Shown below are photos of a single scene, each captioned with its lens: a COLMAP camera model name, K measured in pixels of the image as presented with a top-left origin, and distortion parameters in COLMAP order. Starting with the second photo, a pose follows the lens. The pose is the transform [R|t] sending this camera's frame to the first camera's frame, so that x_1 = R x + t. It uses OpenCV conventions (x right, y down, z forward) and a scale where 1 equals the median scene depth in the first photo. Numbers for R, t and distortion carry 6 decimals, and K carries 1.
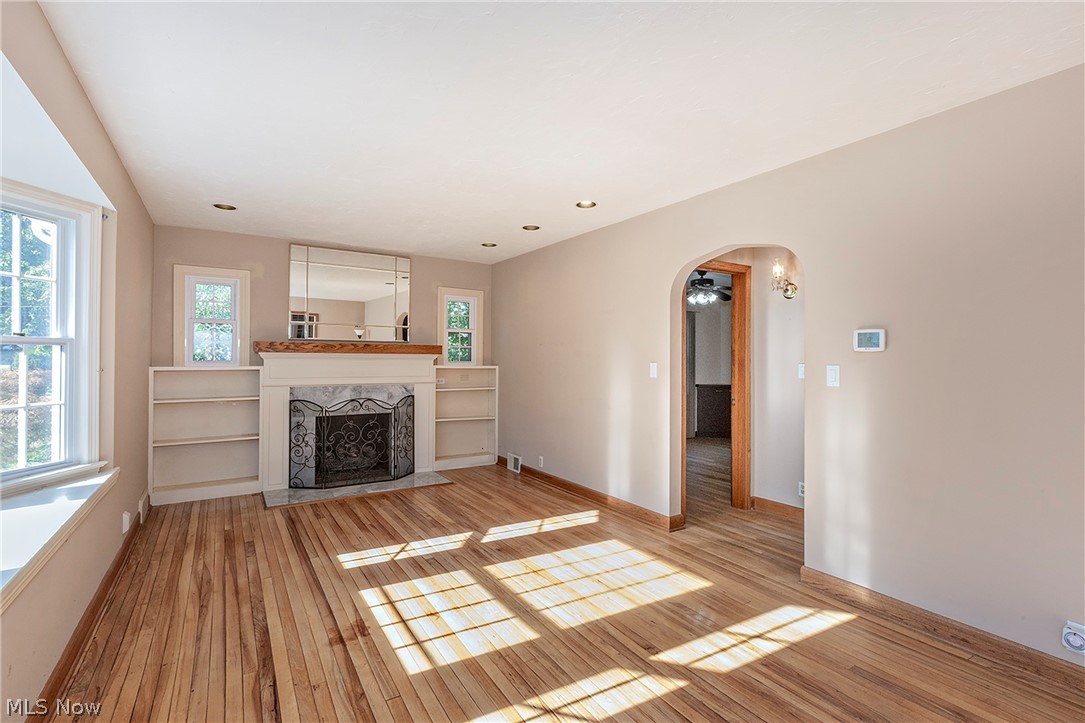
lens RADIAL K [[501.8, 0, 534.4], [0, 501.8, 350.5], [0, 0, 1]] dist [-0.000693, -0.000134]
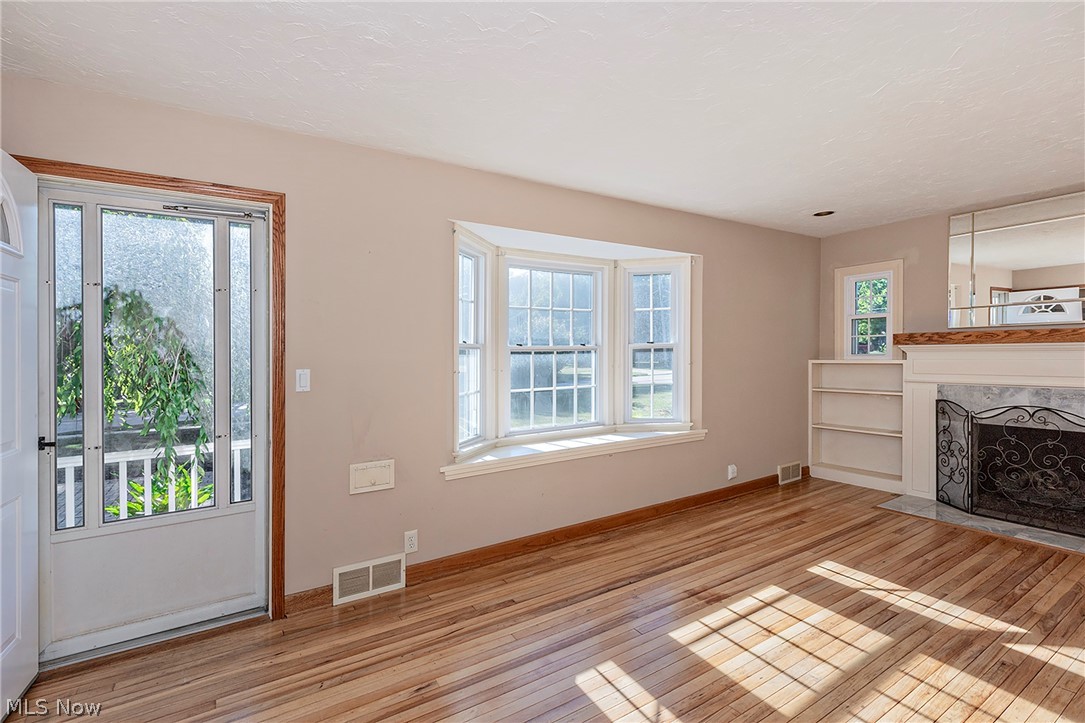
lens RADIAL K [[506.7, 0, 529.6], [0, 506.7, 366.9], [0, 0, 1]] dist [-0.002687, -0.001007]
pose [[-0.021617, 0.022915, -0.999504, 0.401181], [0.034490, 0.999159, 0.022161, -0.000599], [0.999171, -0.033994, -0.022389, 0.324217]]
